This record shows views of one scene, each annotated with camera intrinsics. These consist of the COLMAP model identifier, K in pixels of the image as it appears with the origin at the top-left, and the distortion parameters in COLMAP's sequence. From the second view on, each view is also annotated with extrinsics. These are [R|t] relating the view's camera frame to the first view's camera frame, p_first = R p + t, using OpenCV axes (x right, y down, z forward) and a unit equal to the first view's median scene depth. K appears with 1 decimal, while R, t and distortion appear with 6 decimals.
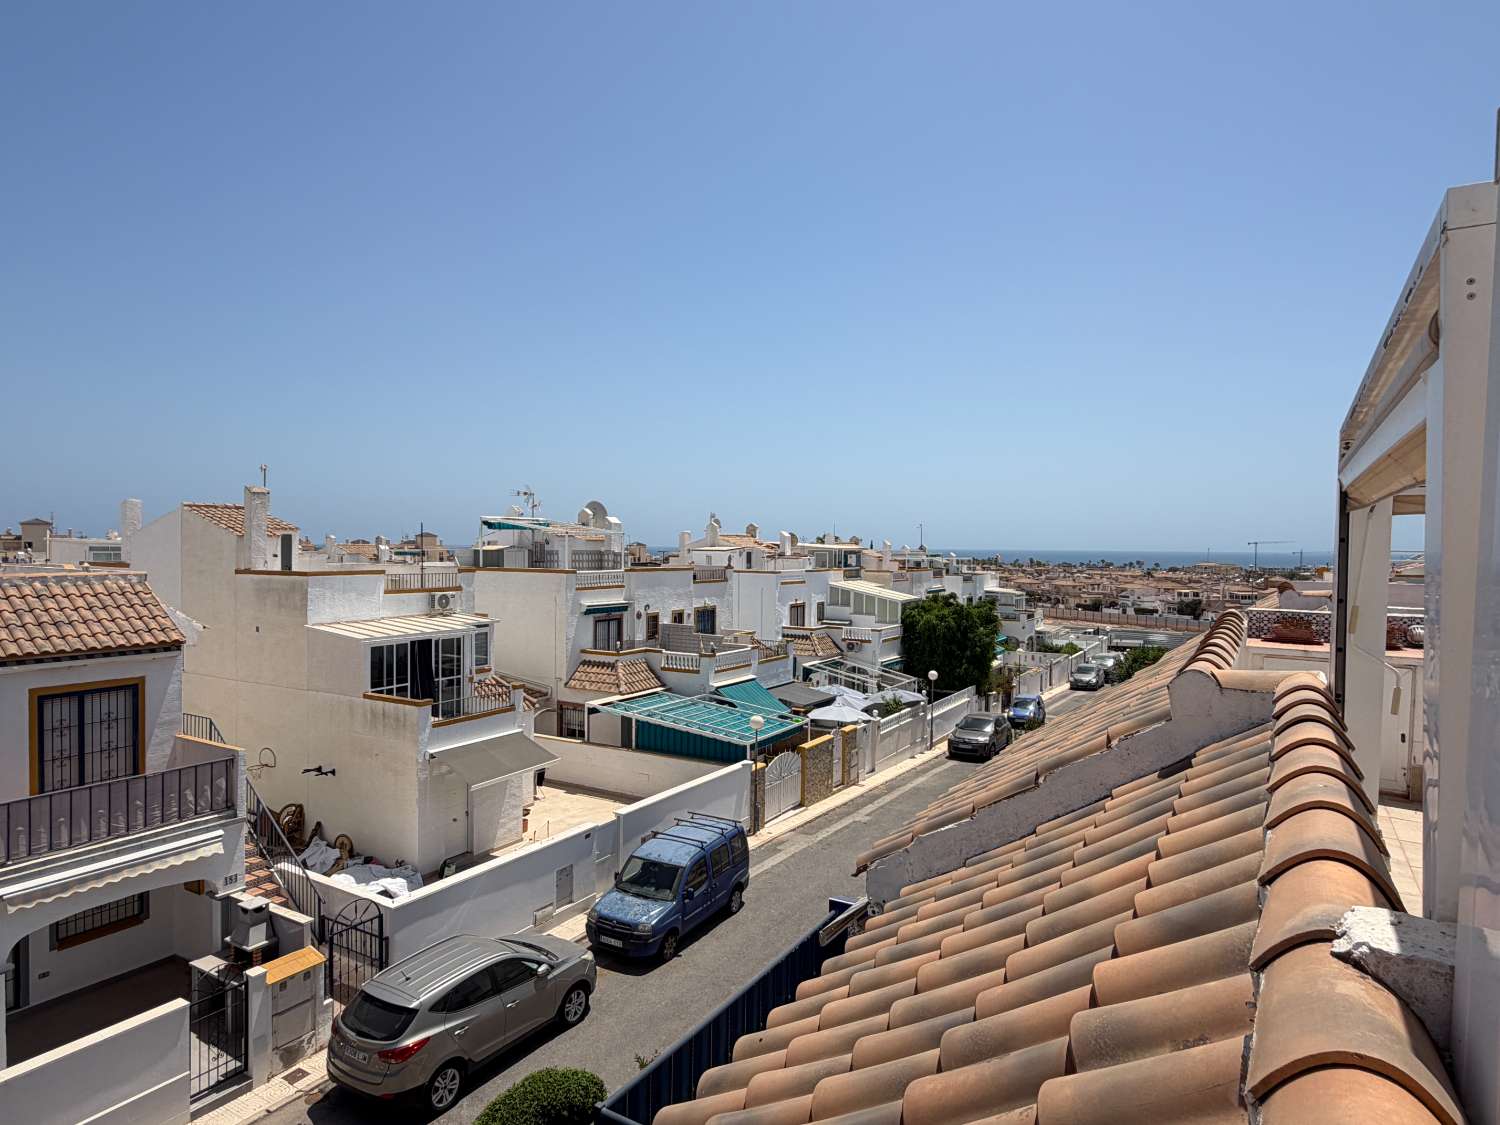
lens RADIAL K [[913.5, 0, 750.0], [0, 913.5, 562.5], [0, 0, 1]] dist [-0.001767, 0.000924]
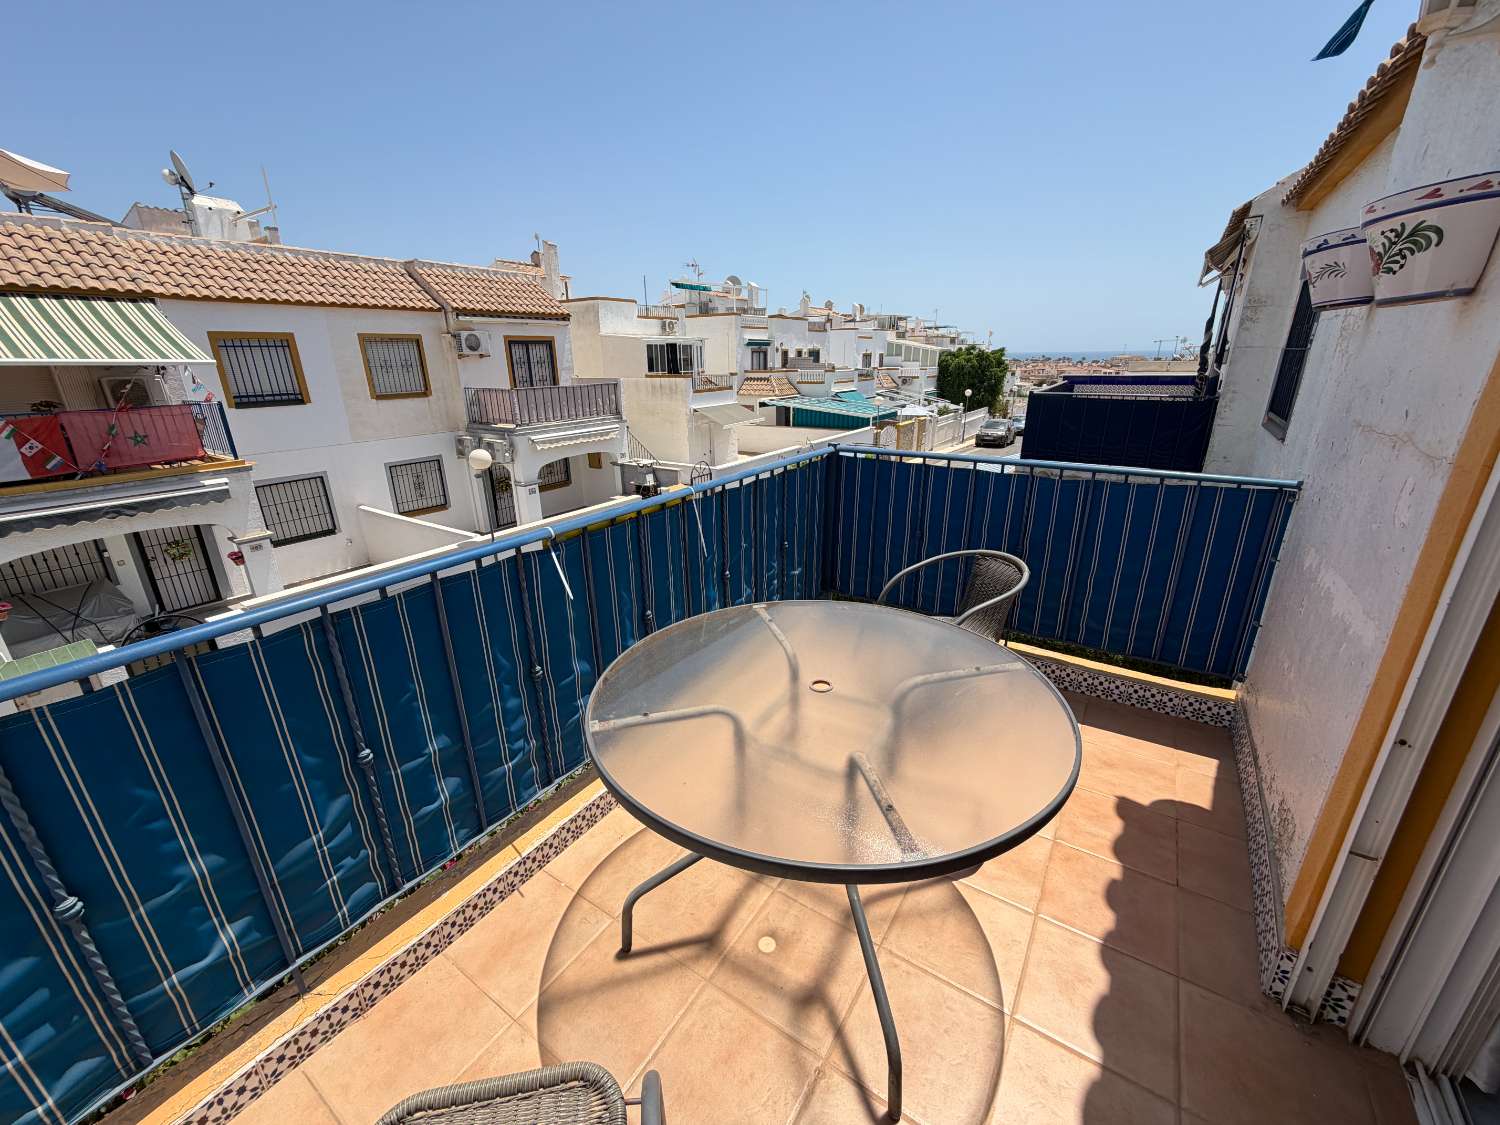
lens RADIAL K [[617.7, 0, 749.6], [0, 617.7, 571.5], [0, 0, 1]] dist [0.000598, 0.000108]
pose [[0.997963, -0.005488, -0.063553, -0.107488], [0.025594, 0.947035, 0.320108, 0.079213], [0.058430, -0.321082, 0.945247, -0.075029]]
